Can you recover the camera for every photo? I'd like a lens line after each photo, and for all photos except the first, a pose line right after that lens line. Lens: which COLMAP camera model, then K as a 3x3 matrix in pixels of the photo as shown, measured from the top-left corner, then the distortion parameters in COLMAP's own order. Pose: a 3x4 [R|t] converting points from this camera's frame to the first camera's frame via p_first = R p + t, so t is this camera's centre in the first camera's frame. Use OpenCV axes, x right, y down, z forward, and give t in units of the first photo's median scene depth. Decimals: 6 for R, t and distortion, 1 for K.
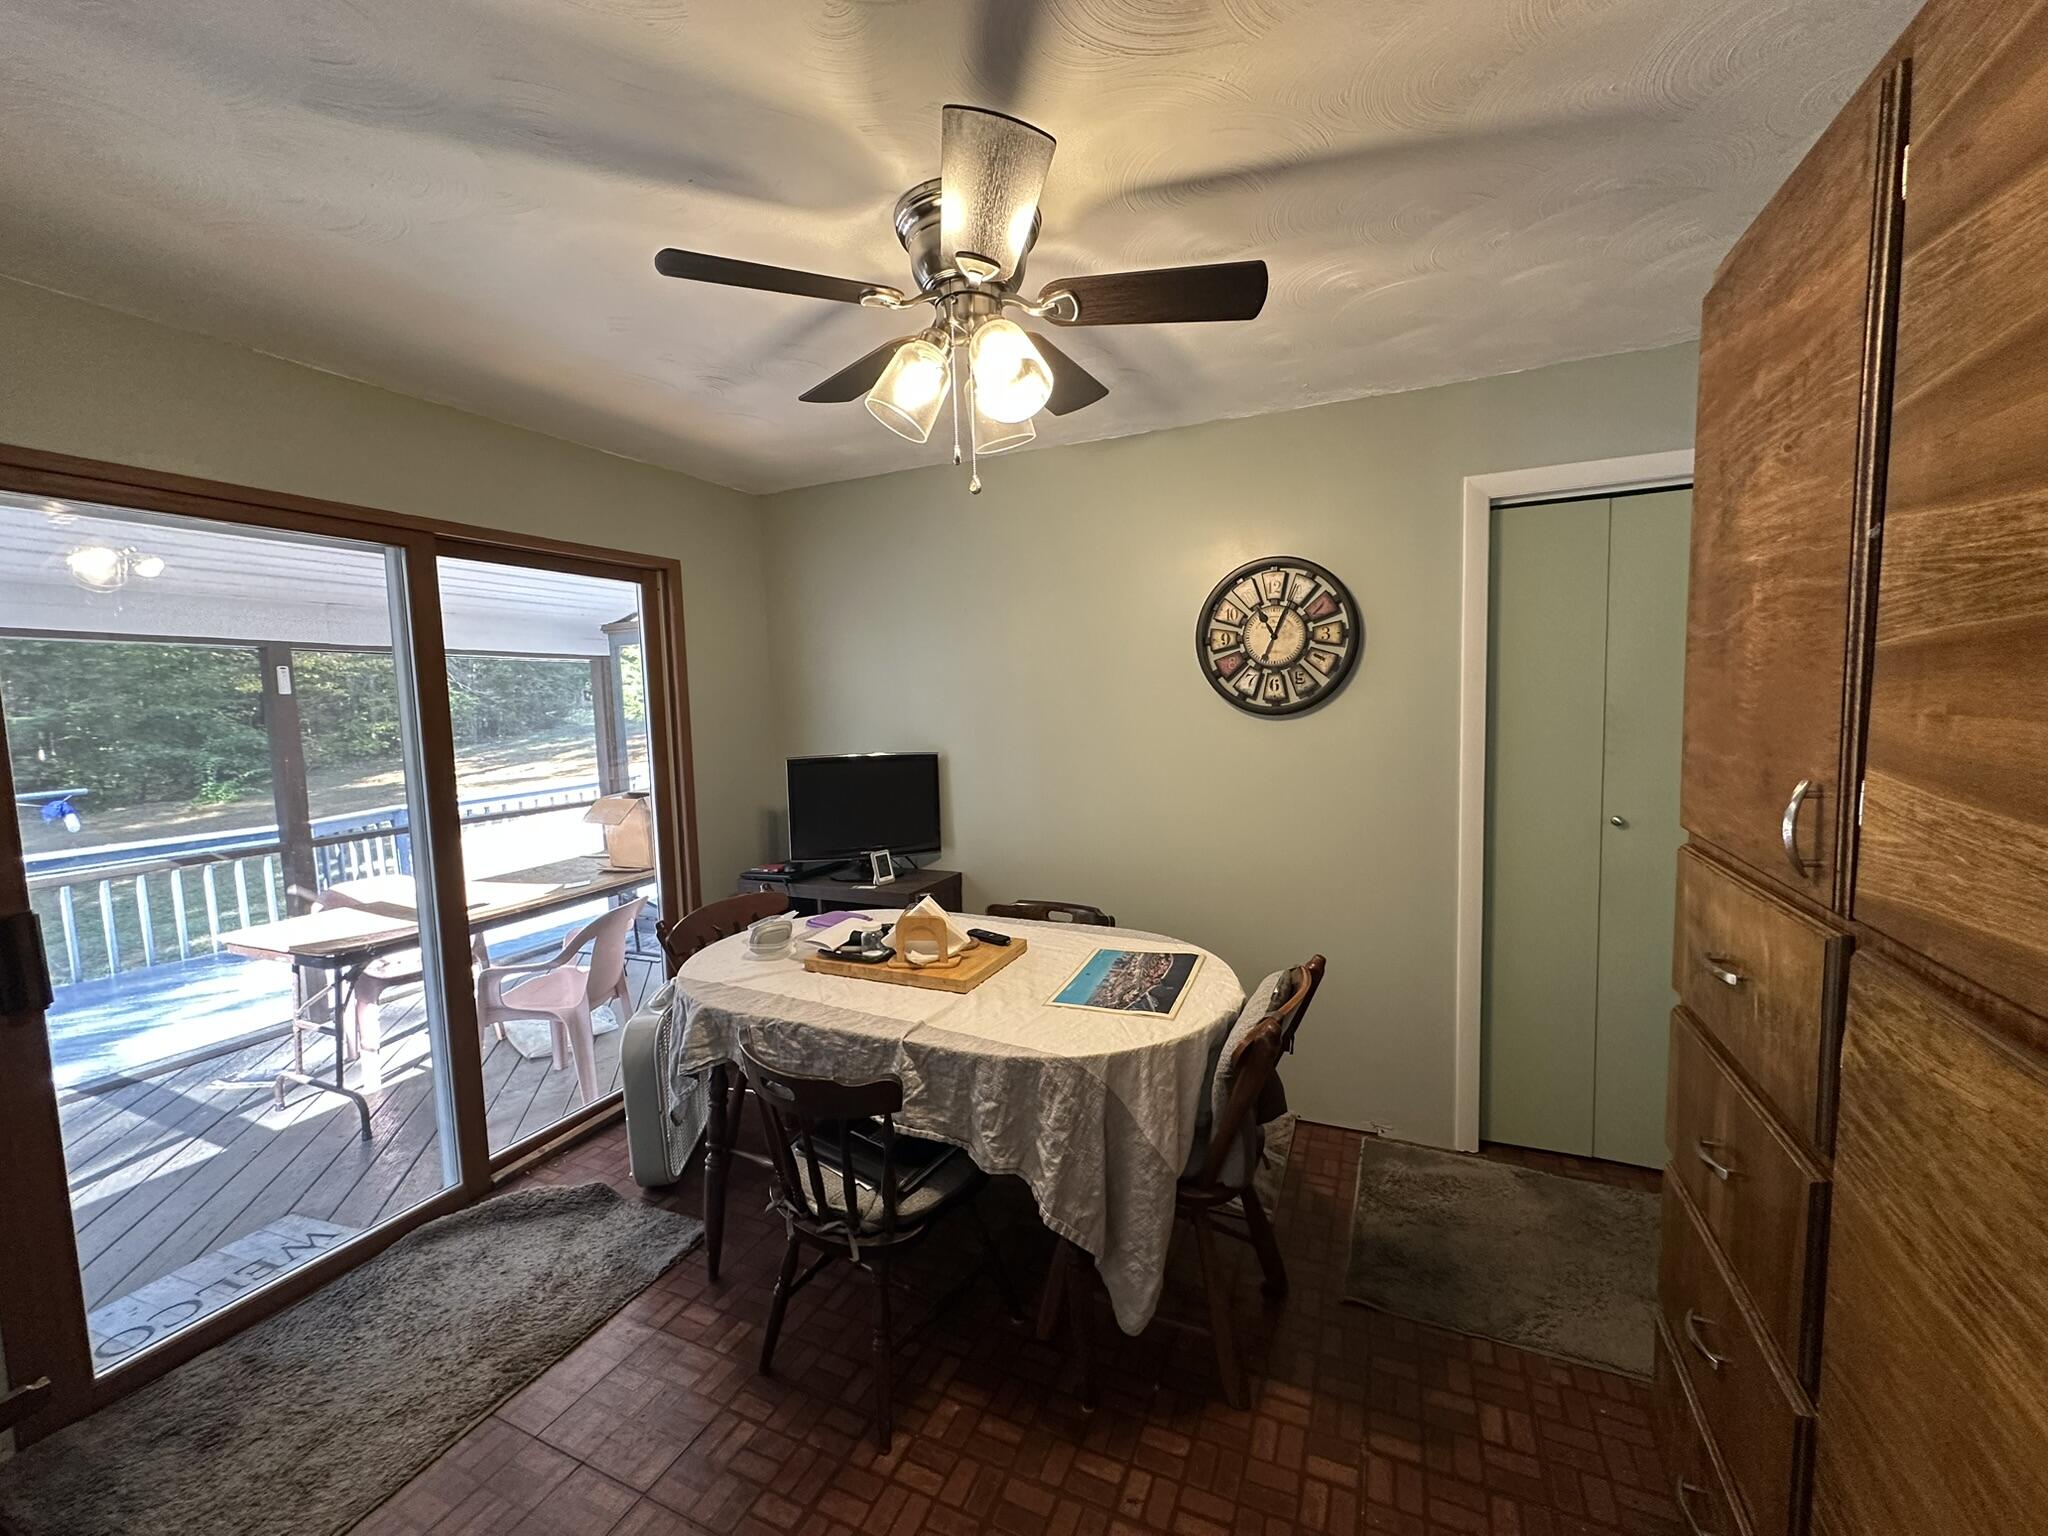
lens RADIAL K [[815.3, 0, 1028.1], [0, 815.3, 771.8], [0, 0, 1]] dist [0.000011, 0.000245]
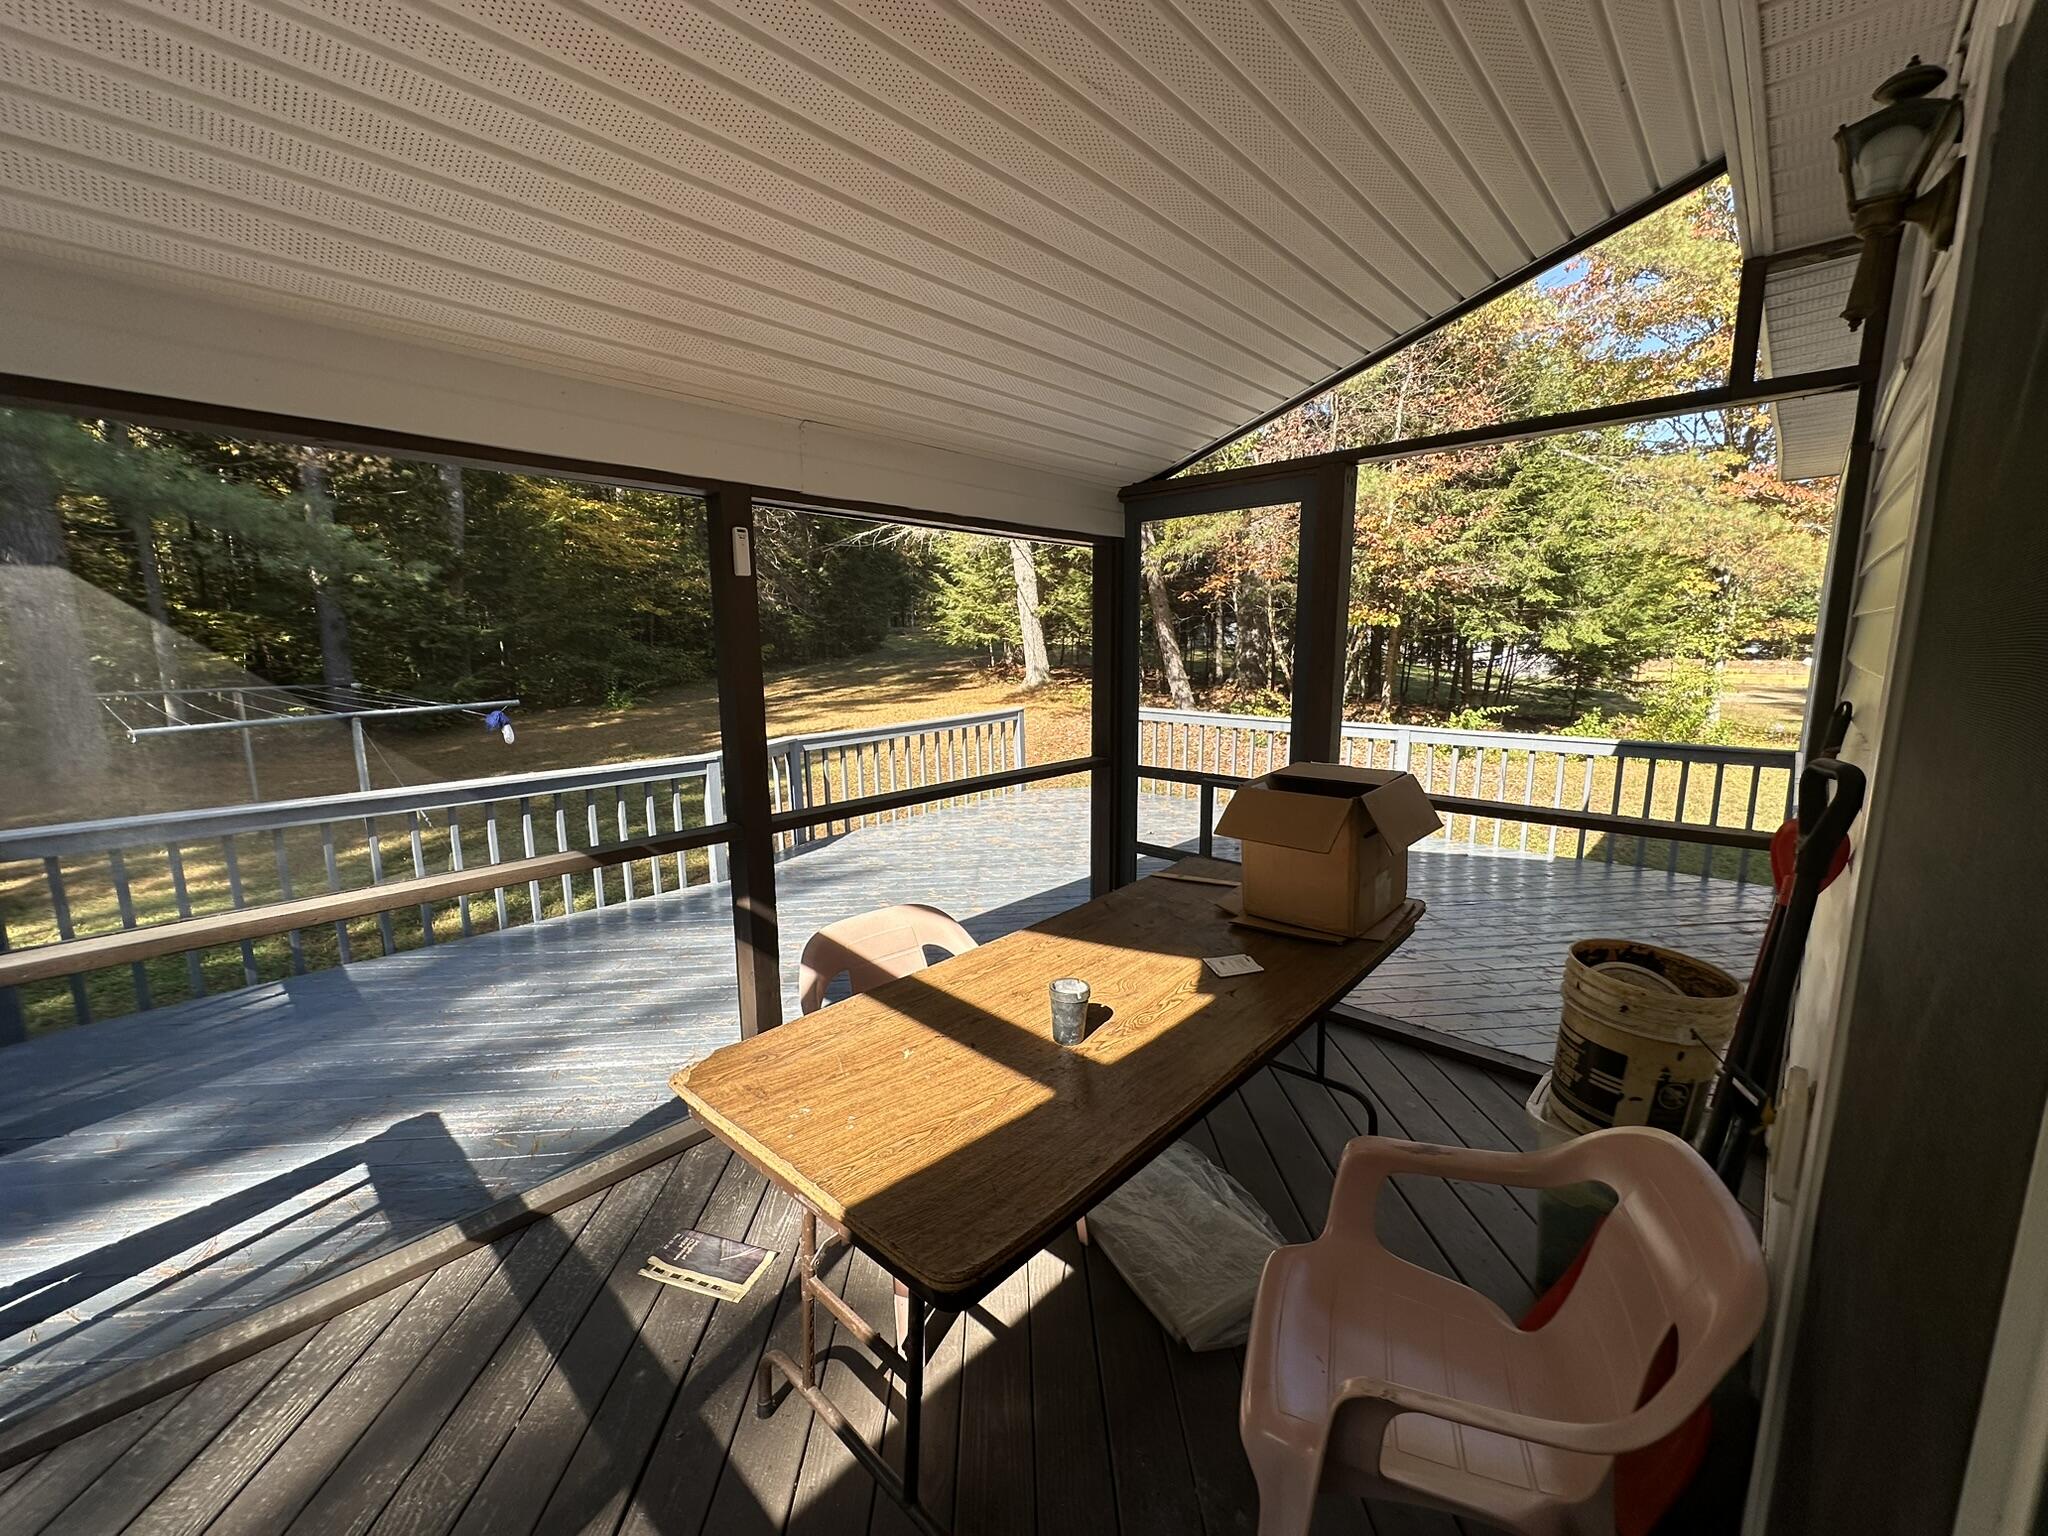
lens RADIAL K [[815.3, 0, 1023.7], [0, 815.3, 767.5], [0, 0, 1]] dist [0.000011, 0.000245]
pose [[0.948155, 0.073580, -0.309172, -0.120672], [-0.050321, 0.995315, 0.082554, -0.004074], [0.313798, -0.062716, 0.947416, 0.114087]]
